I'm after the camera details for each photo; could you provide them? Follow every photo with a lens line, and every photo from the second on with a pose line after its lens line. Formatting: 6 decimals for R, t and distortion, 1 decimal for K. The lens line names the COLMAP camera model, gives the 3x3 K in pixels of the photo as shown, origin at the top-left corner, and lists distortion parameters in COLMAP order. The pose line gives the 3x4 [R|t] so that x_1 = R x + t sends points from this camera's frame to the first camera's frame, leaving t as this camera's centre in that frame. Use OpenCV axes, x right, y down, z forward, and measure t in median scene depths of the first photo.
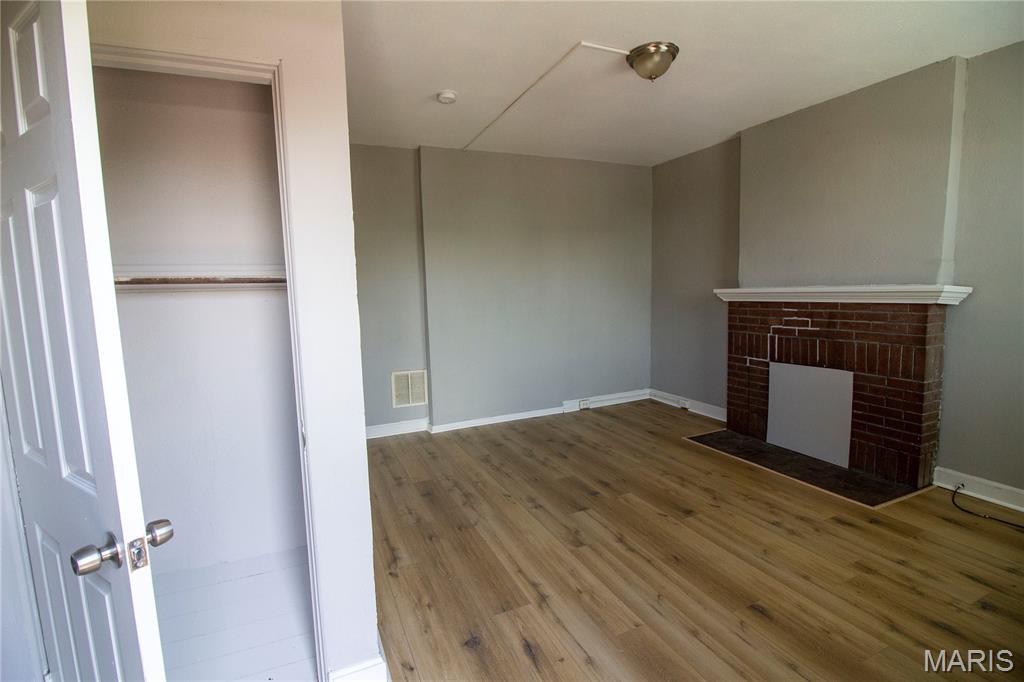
lens RADIAL K [[472.0, 0, 508.0], [0, 472.0, 337.3], [0, 0, 1]] dist [-0.000613, -0.013369]
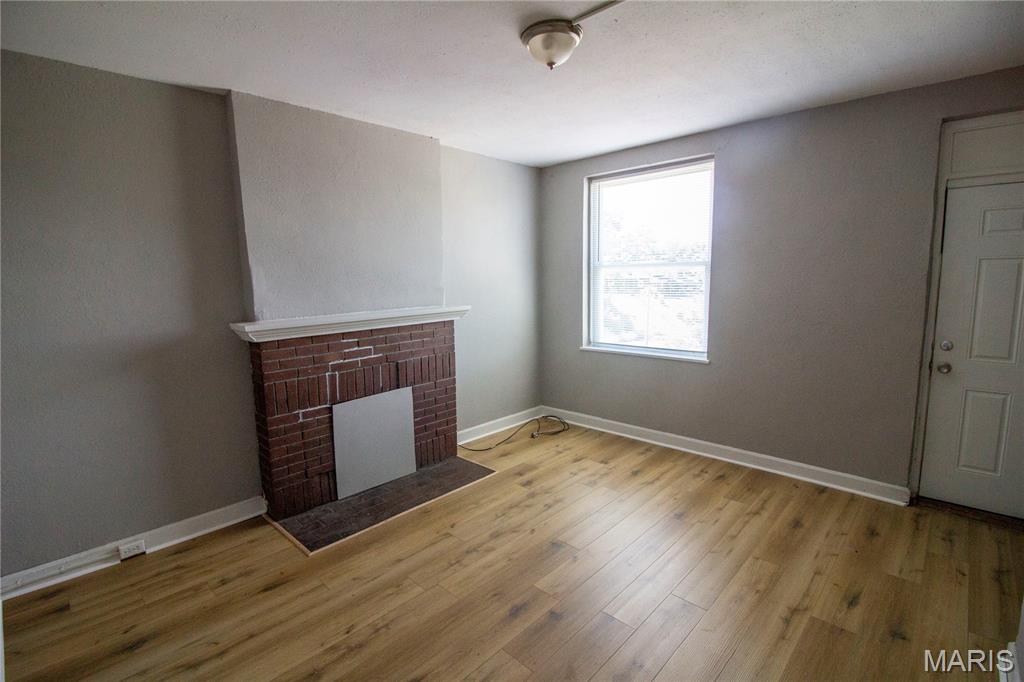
lens RADIAL K [[481.4, 0, 493.8], [0, 481.4, 342.1], [0, 0, 1]] dist [-0.017181, -0.000437]
pose [[-0.367321, -0.096391, 0.925086, -0.382661], [0.130964, 0.979346, 0.154046, -0.178791], [-0.920828, 0.177737, -0.347111, 1.196137]]
